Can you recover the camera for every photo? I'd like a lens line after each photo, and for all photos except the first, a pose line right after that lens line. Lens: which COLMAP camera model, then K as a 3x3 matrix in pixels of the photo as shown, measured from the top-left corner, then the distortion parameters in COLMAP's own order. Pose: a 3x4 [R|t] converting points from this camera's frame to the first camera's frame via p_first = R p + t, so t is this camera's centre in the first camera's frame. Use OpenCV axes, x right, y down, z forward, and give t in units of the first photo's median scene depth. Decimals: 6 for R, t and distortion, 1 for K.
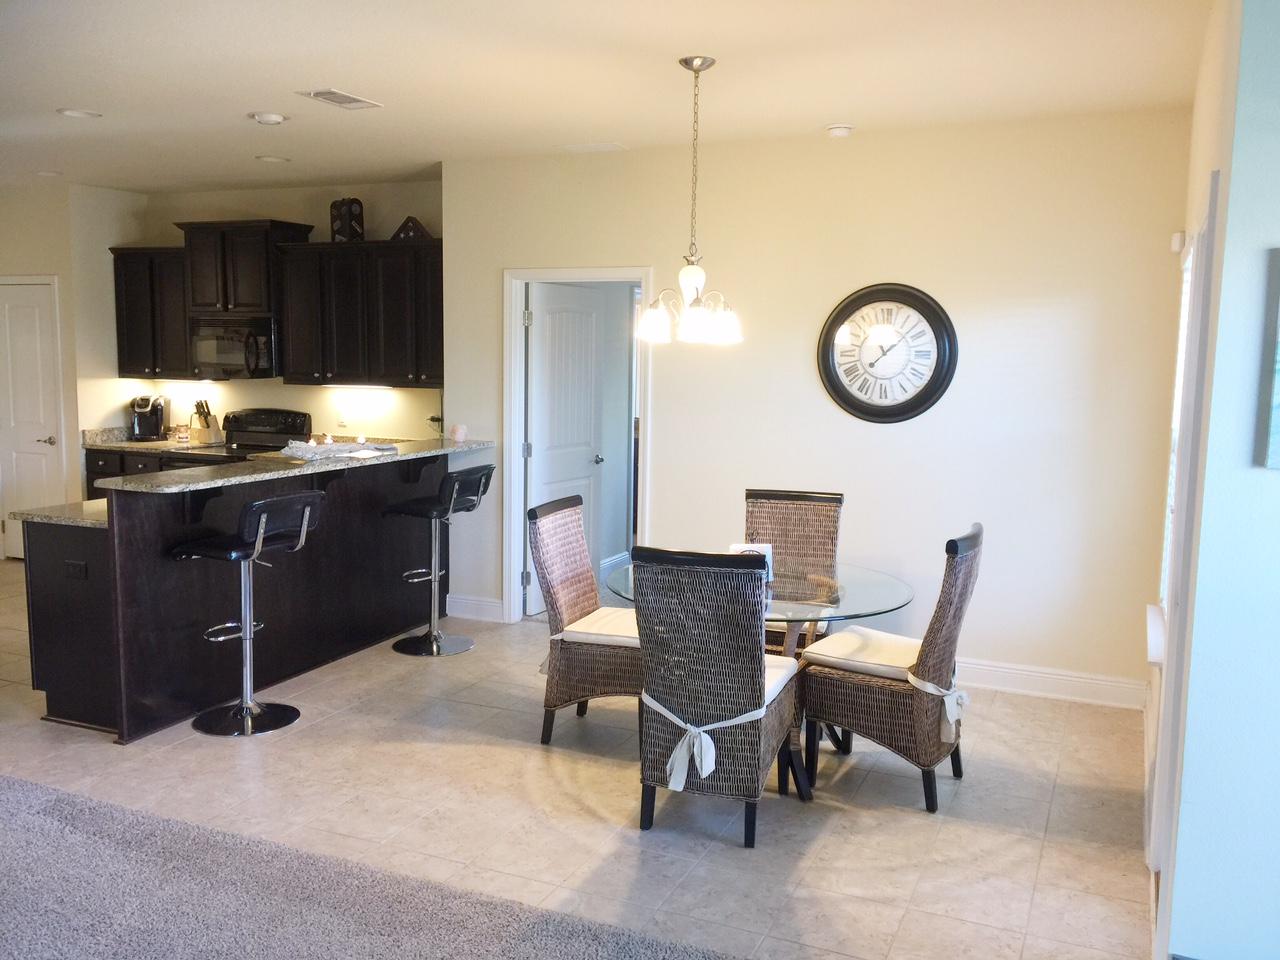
lens RADIAL K [[1090.8, 0, 641.4], [0, 1090.8, 475.6], [0, 0, 1]] dist [0.078662, -0.102793]
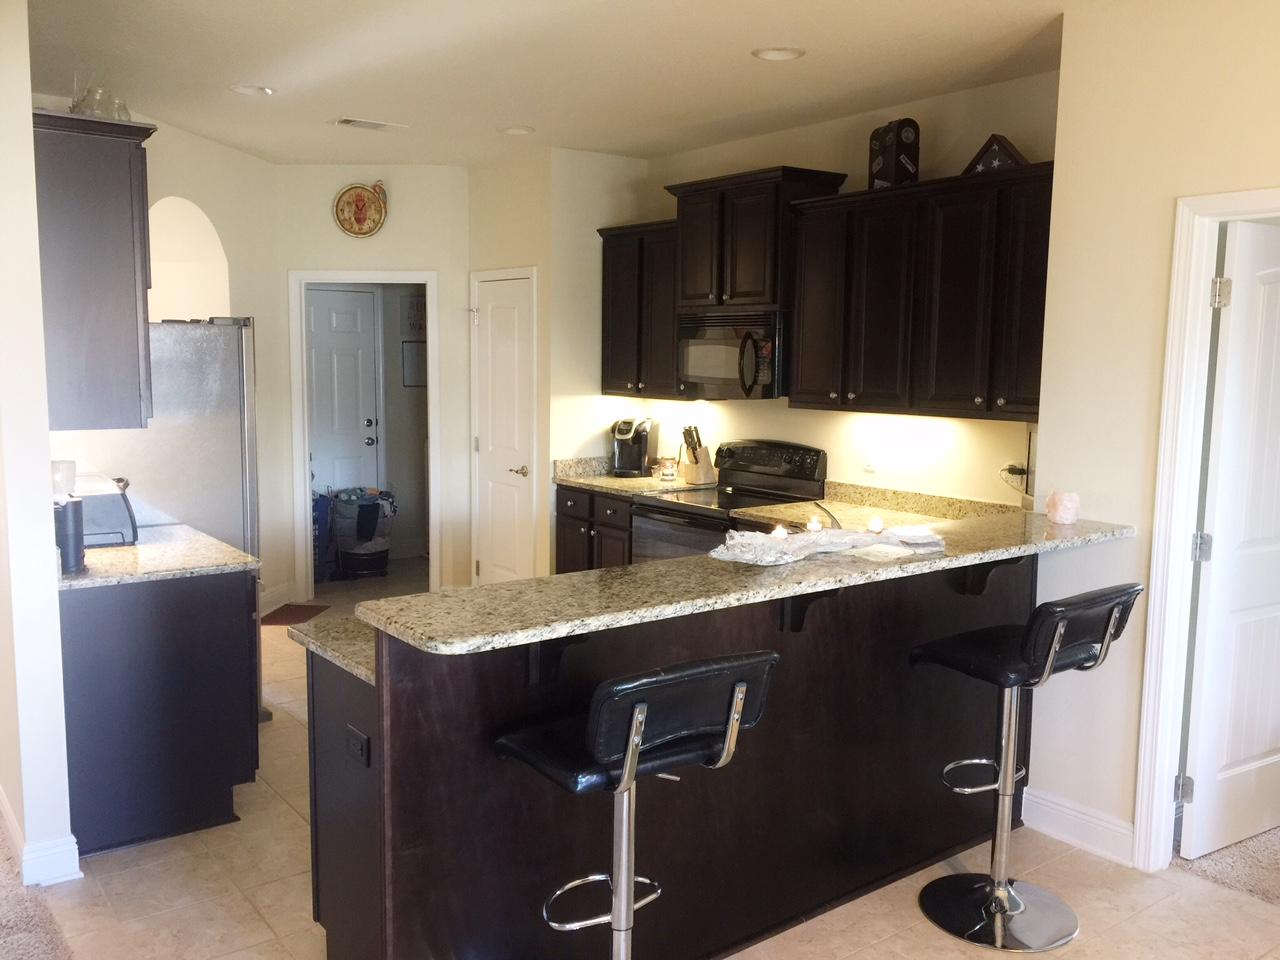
lens RADIAL K [[1090.8, 0, 641.4], [0, 1090.8, 475.6], [0, 0, 1]] dist [0.078662, -0.102793]
pose [[0.875089, 0.050564, -0.481314, -0.077888], [-0.054816, 0.998483, 0.005233, -0.040853], [0.480848, 0.021805, 0.876533, 0.370585]]
